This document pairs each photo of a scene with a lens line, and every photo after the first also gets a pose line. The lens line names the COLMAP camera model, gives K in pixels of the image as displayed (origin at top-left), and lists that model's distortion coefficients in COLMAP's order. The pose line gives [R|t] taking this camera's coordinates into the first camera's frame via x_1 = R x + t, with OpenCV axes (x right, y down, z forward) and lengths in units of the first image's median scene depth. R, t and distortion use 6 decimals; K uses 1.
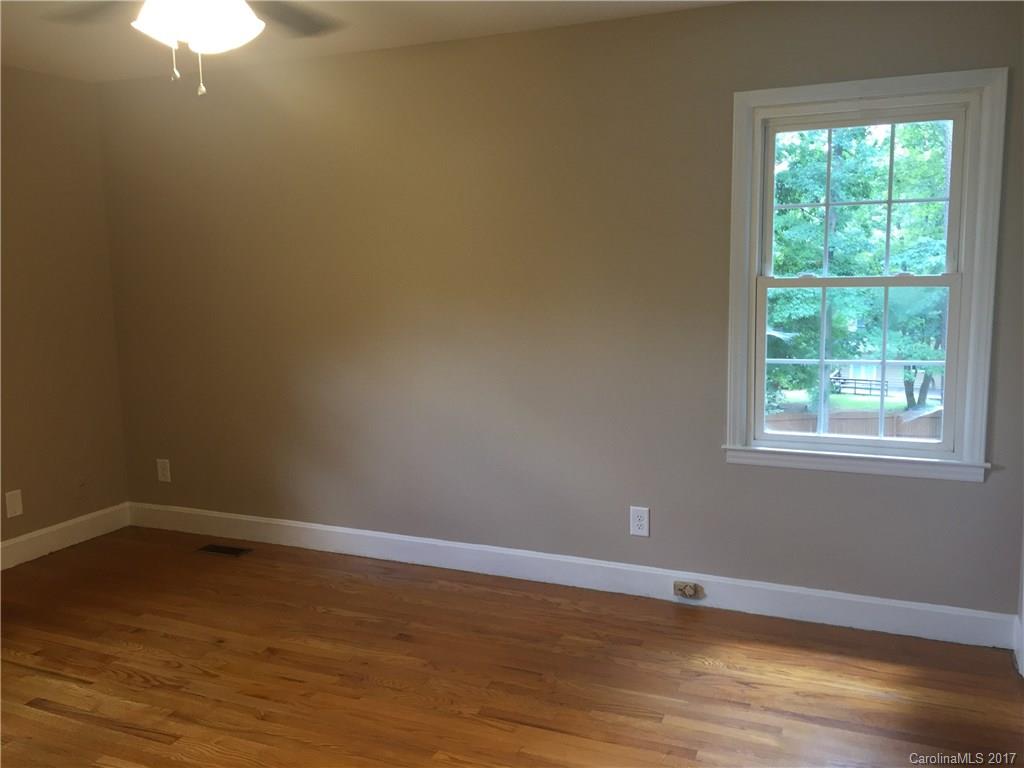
lens RADIAL K [[873.4, 0, 512.0], [0, 873.4, 384.0], [0, 0, 1]] dist [0.081238, -0.107413]
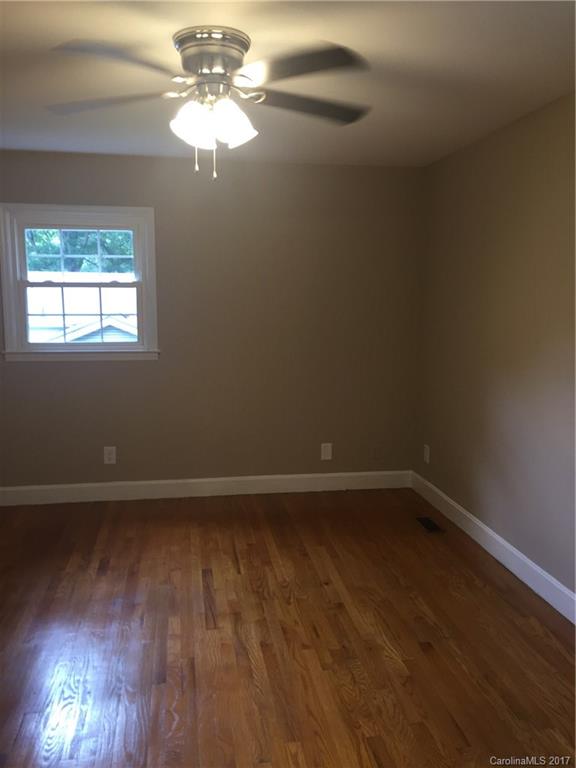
lens RADIAL K [[655.0, 0, 288.0], [0, 655.0, 384.0], [0, 0, 1]] dist [0.081238, -0.107413]
pose [[0.548238, 0.134859, -0.825378, 0.416637], [-0.136191, 0.988136, 0.070990, -0.067432], [0.825159, 0.073489, 0.560100, 0.377539]]
